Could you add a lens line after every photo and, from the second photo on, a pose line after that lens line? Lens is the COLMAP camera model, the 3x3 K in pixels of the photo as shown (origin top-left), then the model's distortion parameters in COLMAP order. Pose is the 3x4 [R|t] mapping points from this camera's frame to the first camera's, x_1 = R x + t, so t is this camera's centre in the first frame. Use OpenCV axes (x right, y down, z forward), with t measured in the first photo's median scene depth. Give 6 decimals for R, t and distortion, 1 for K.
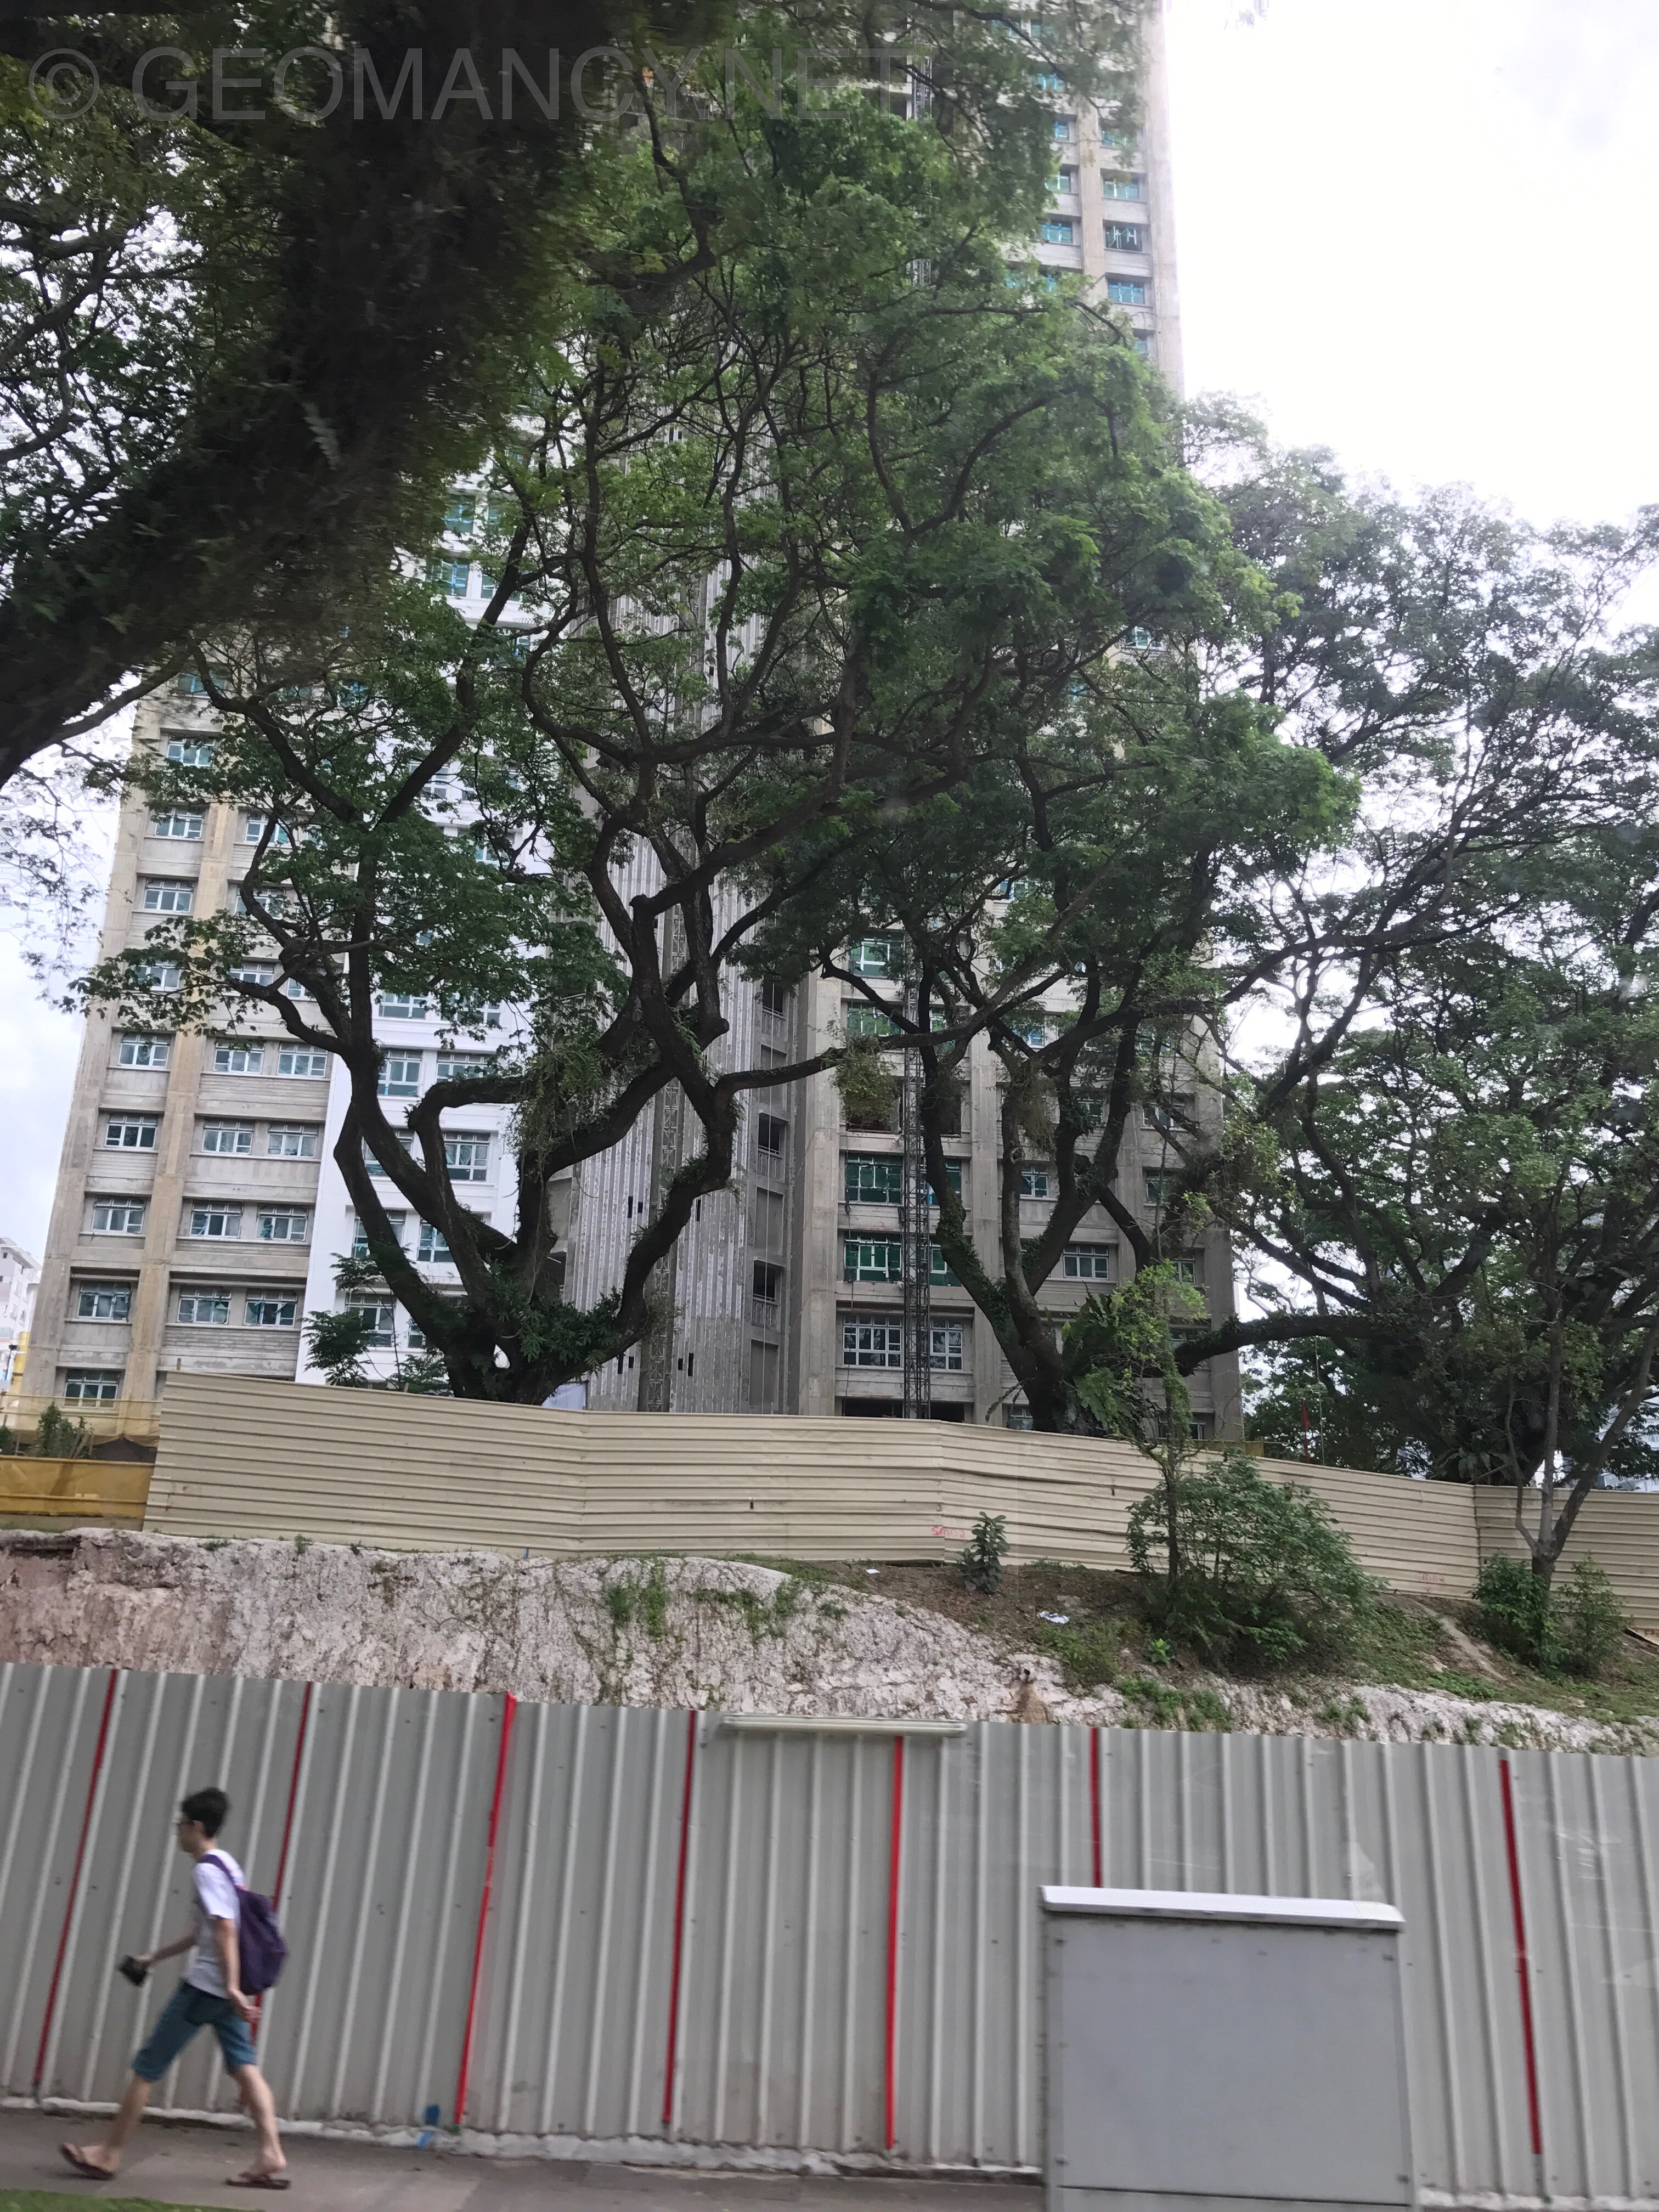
lens RADIAL K [[1731.7, 0, 829.5], [0, 1731.7, 1106.0], [0, 0, 1]] dist [-0.014204, 0.062138]
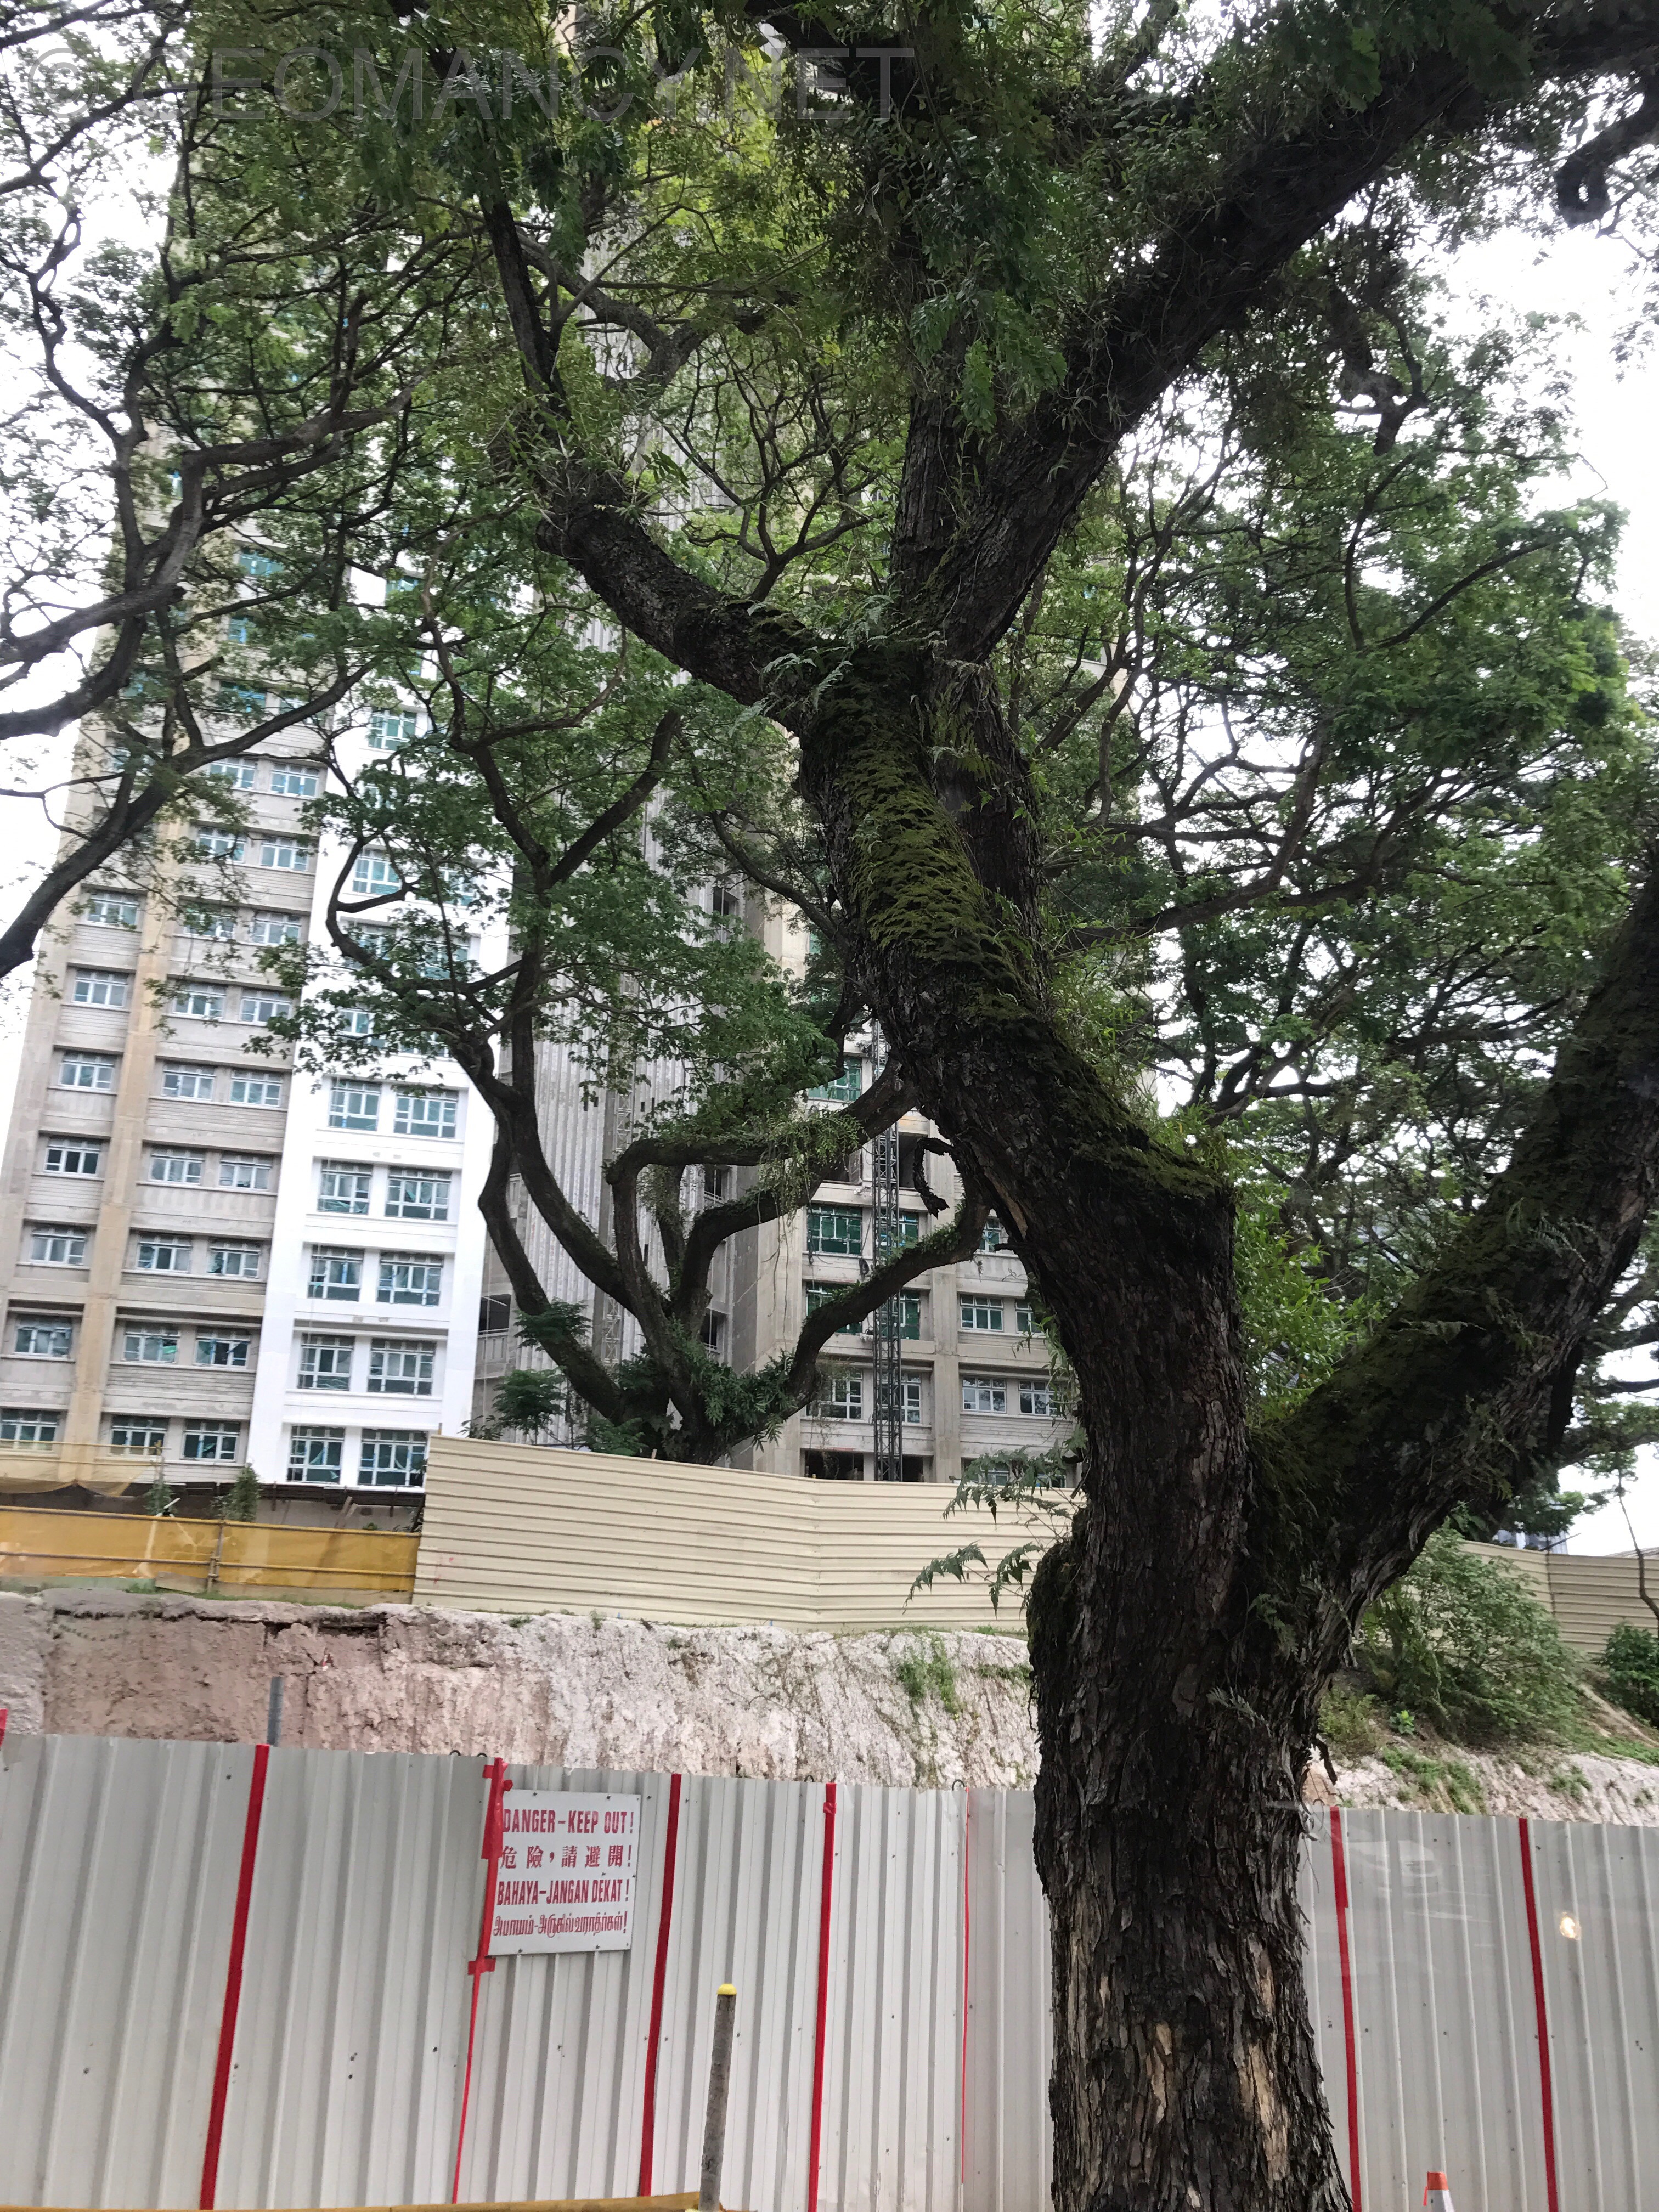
lens RADIAL K [[1731.7, 0, 829.5], [0, 1731.7, 1106.0], [0, 0, 1]] dist [-0.014204, 0.062138]
pose [[0.989317, 0.041453, 0.139765, -0.307479], [-0.038611, 0.998990, -0.022989, -0.016962], [-0.140577, 0.017347, 0.989918, 0.013779]]
